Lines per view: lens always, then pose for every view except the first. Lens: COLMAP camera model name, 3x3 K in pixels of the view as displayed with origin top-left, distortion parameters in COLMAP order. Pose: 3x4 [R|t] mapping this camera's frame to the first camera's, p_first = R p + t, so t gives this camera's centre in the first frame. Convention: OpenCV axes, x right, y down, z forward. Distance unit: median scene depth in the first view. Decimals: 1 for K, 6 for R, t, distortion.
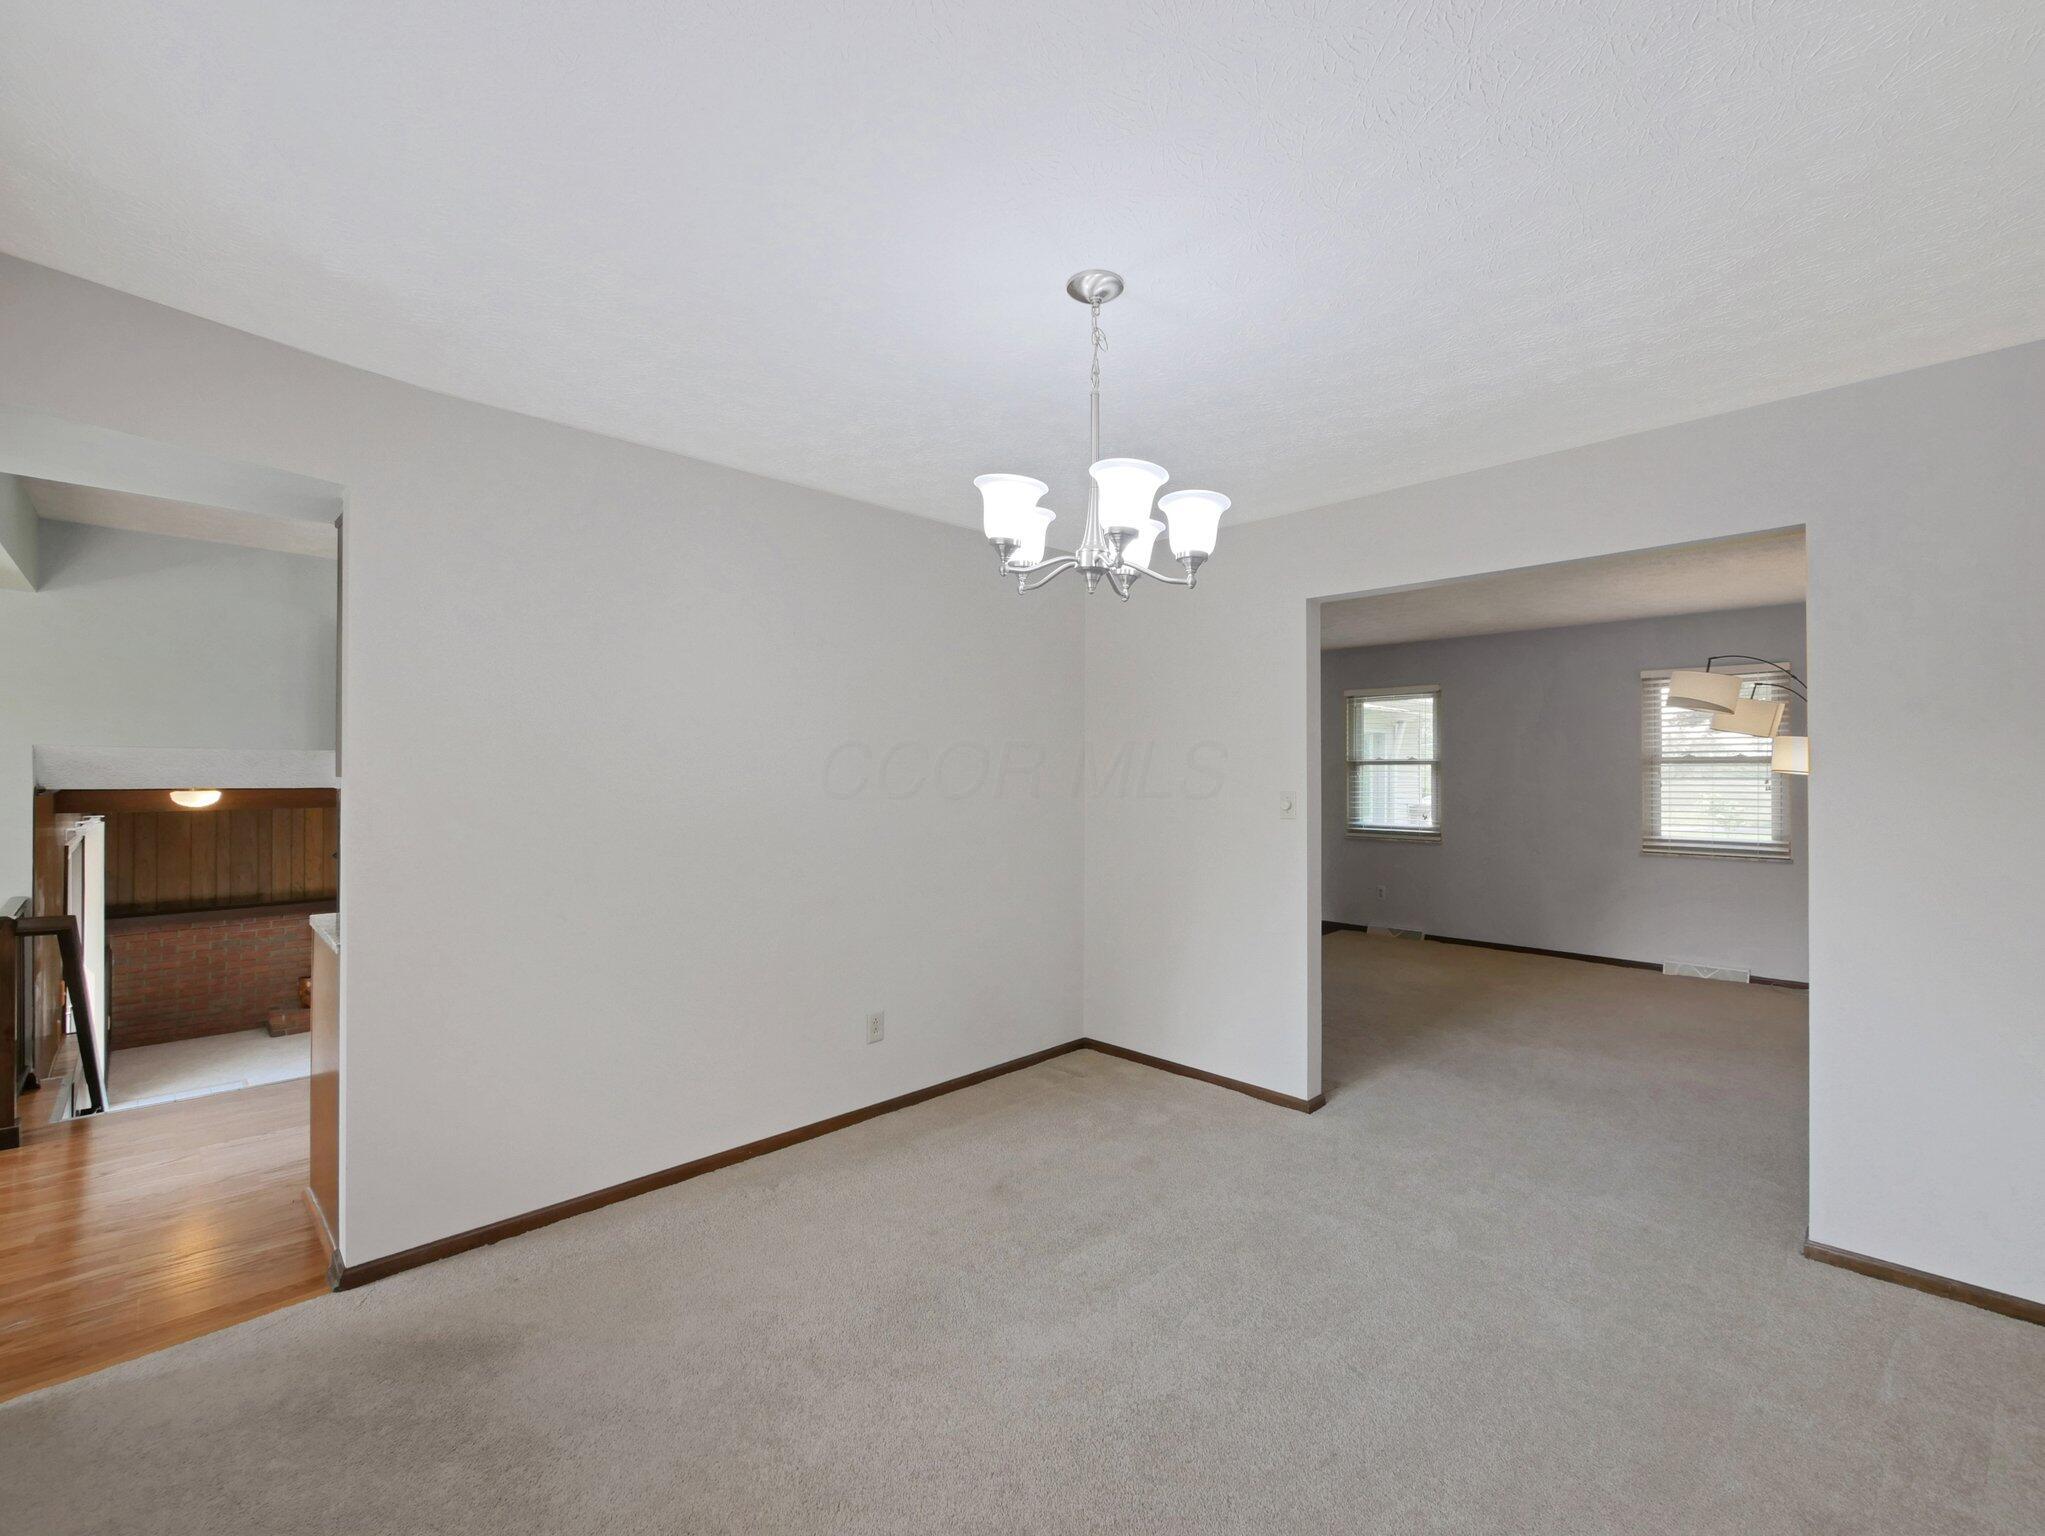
lens RADIAL K [[885.1, 0, 1019.7], [0, 885.1, 765.7], [0, 0, 1]] dist [-0.003191, -0.000737]
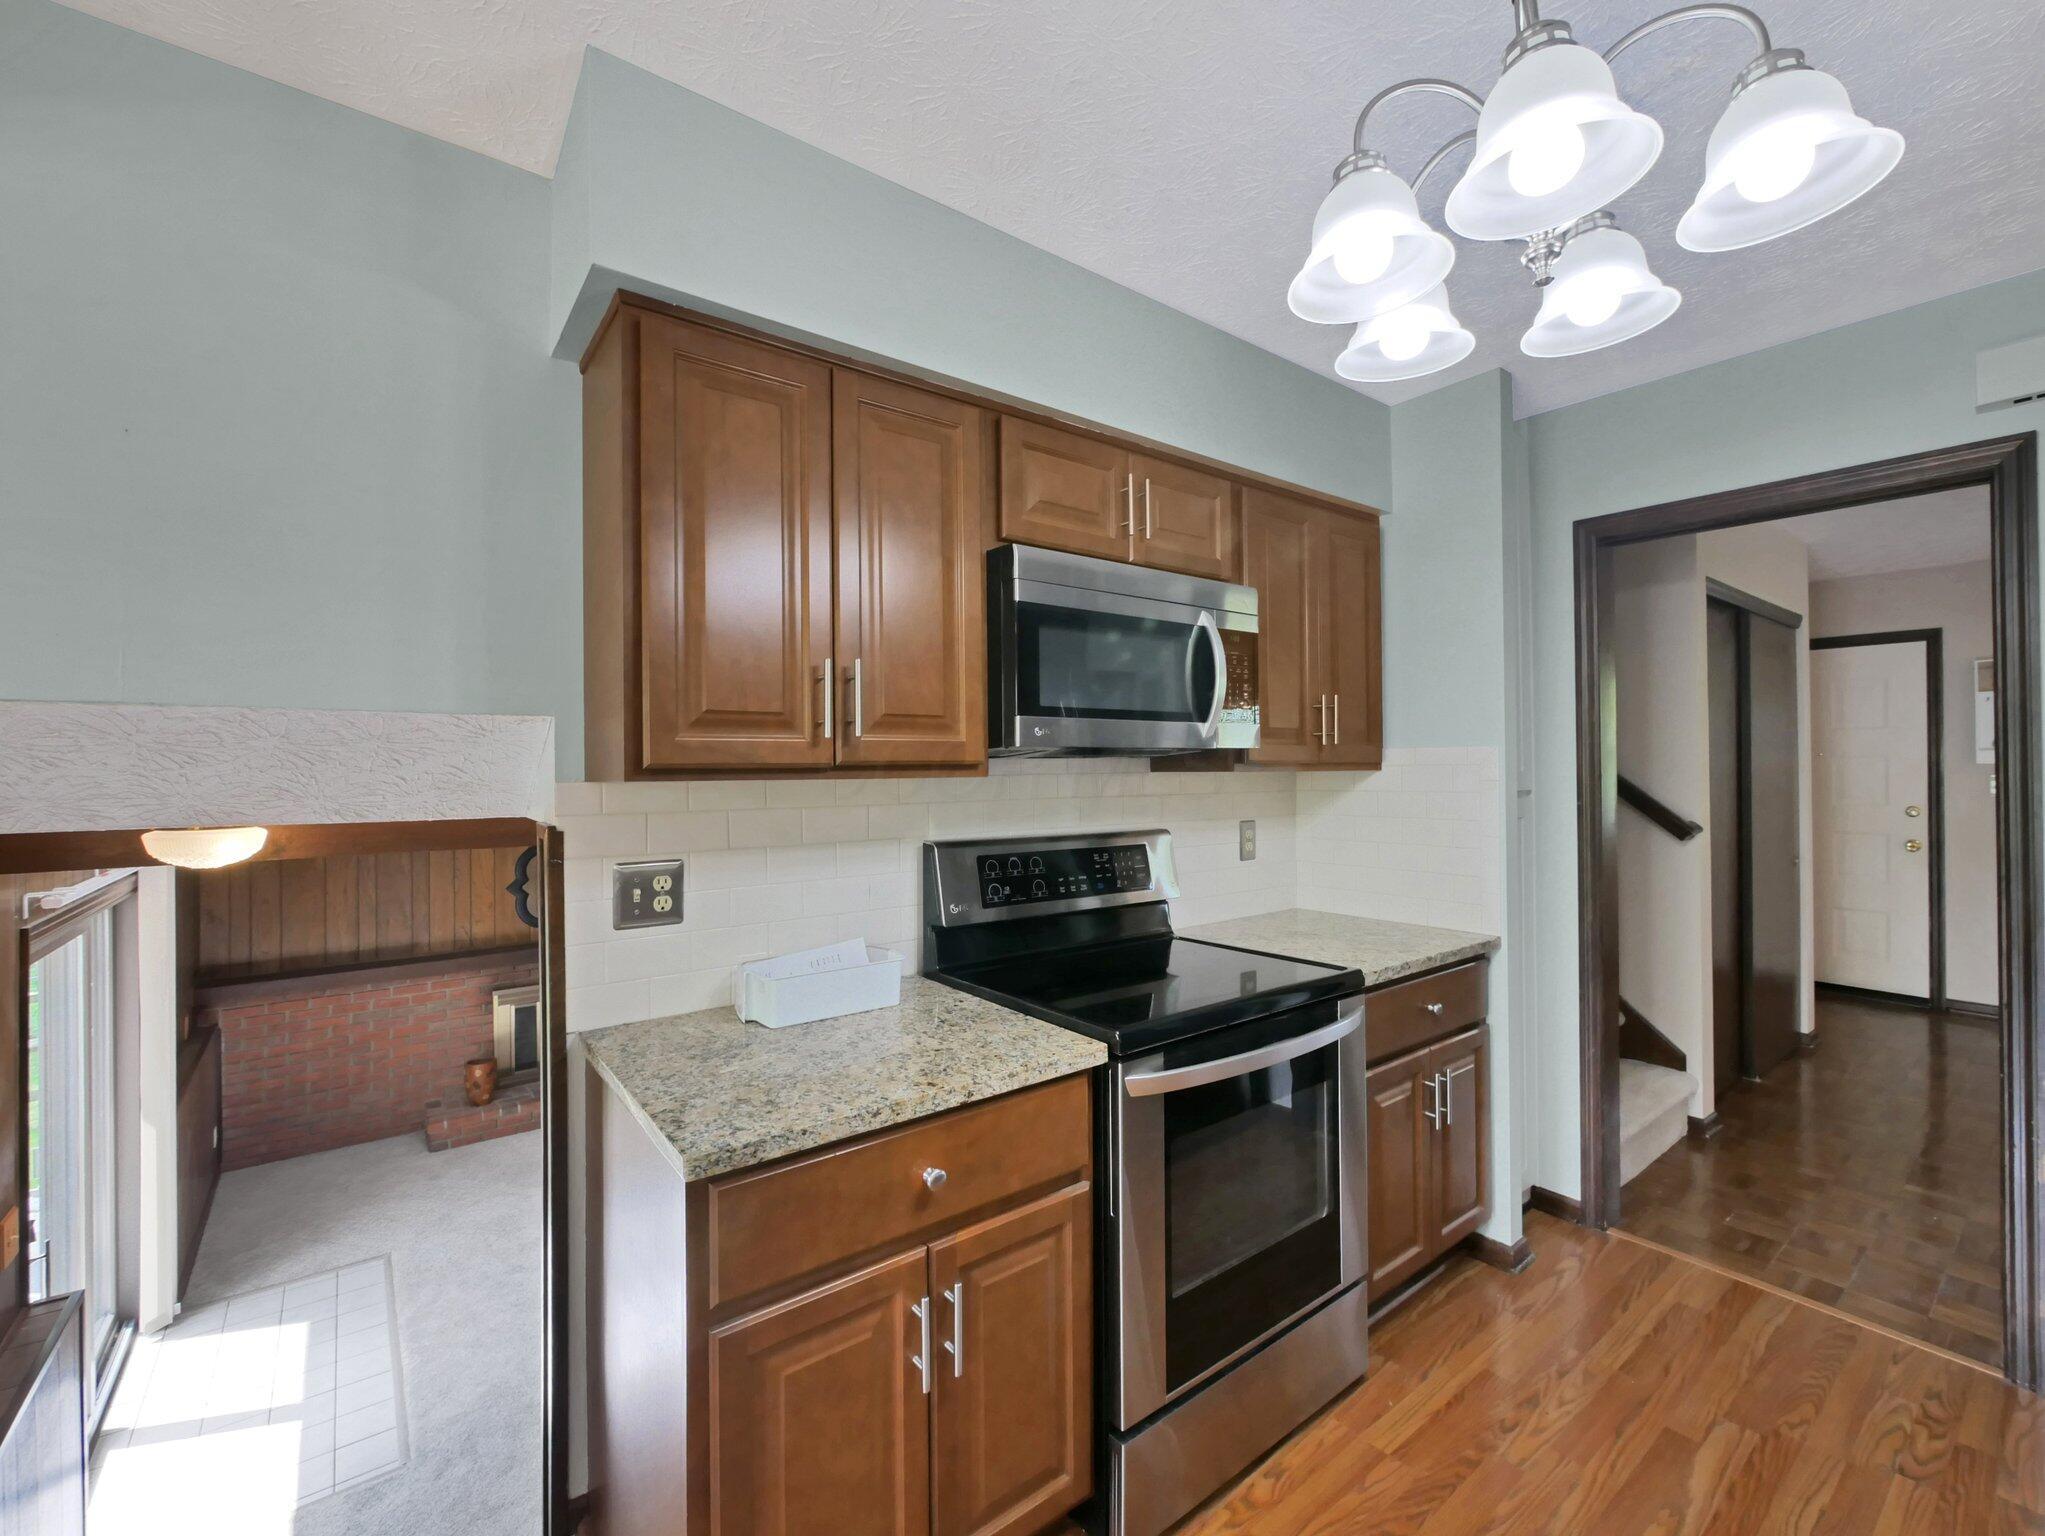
lens RADIAL K [[885.1, 0, 1027.0], [0, 885.1, 765.9], [0, 0, 1]] dist [-0.003191, -0.000737]
pose [[0.992370, -0.006491, -0.123126, -0.282746], [0.006926, 0.999971, 0.003101, 0.000117], [0.123103, -0.003930, 0.992386, 0.356157]]
